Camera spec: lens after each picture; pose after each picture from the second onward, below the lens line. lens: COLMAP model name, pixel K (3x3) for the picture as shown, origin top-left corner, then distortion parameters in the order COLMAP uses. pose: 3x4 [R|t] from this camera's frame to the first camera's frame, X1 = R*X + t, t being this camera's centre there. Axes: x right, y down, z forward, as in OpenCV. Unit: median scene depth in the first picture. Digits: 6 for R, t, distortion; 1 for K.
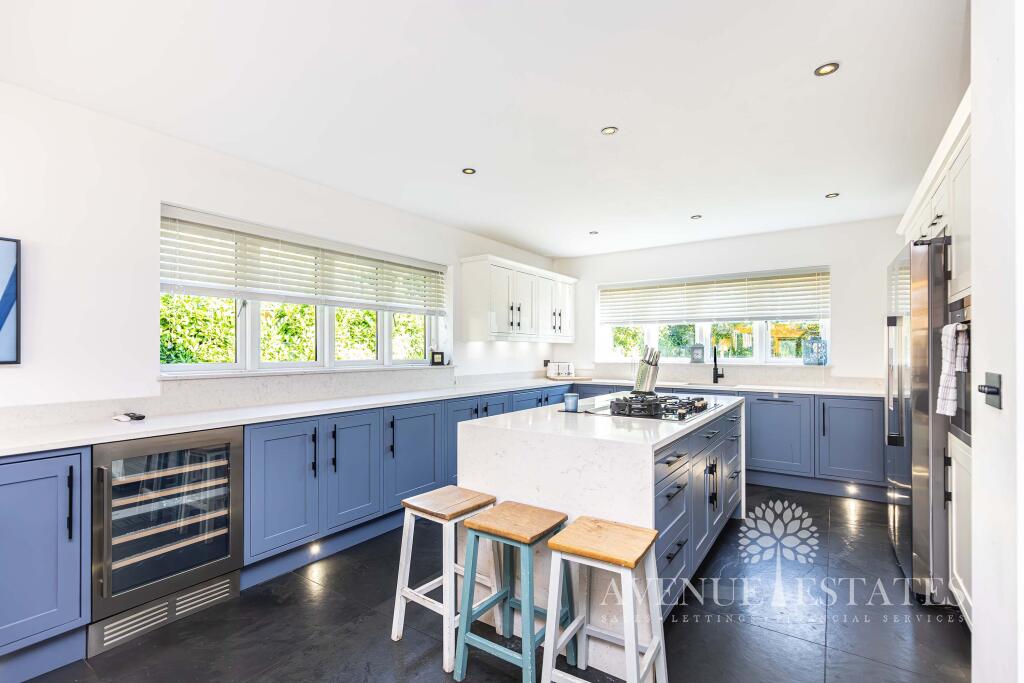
lens RADIAL K [[466.2, 0, 500.5], [0, 466.2, 347.8], [0, 0, 1]] dist [0.001706, 0.000194]
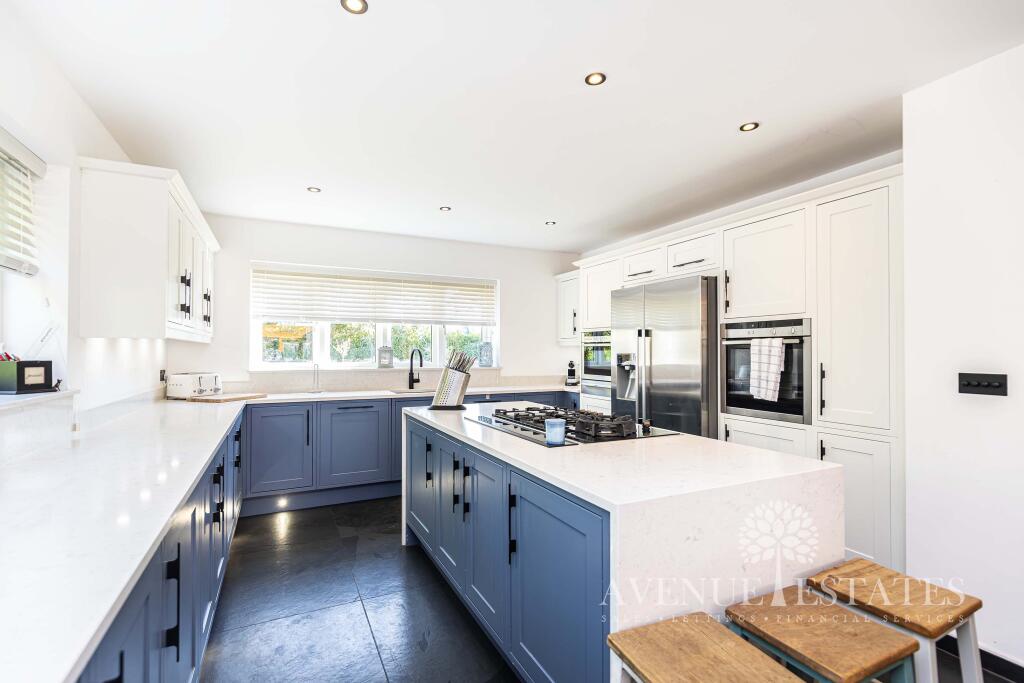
lens RADIAL K [[466.2, 0, 500.5], [0, 466.2, 347.8], [0, 0, 1]] dist [0.001706, 0.000194]
pose [[0.492426, 0.007122, 0.870325, -0.284616], [-0.004090, 0.999974, -0.005869, -0.002142], [-0.870345, -0.000670, 0.492443, 0.406505]]
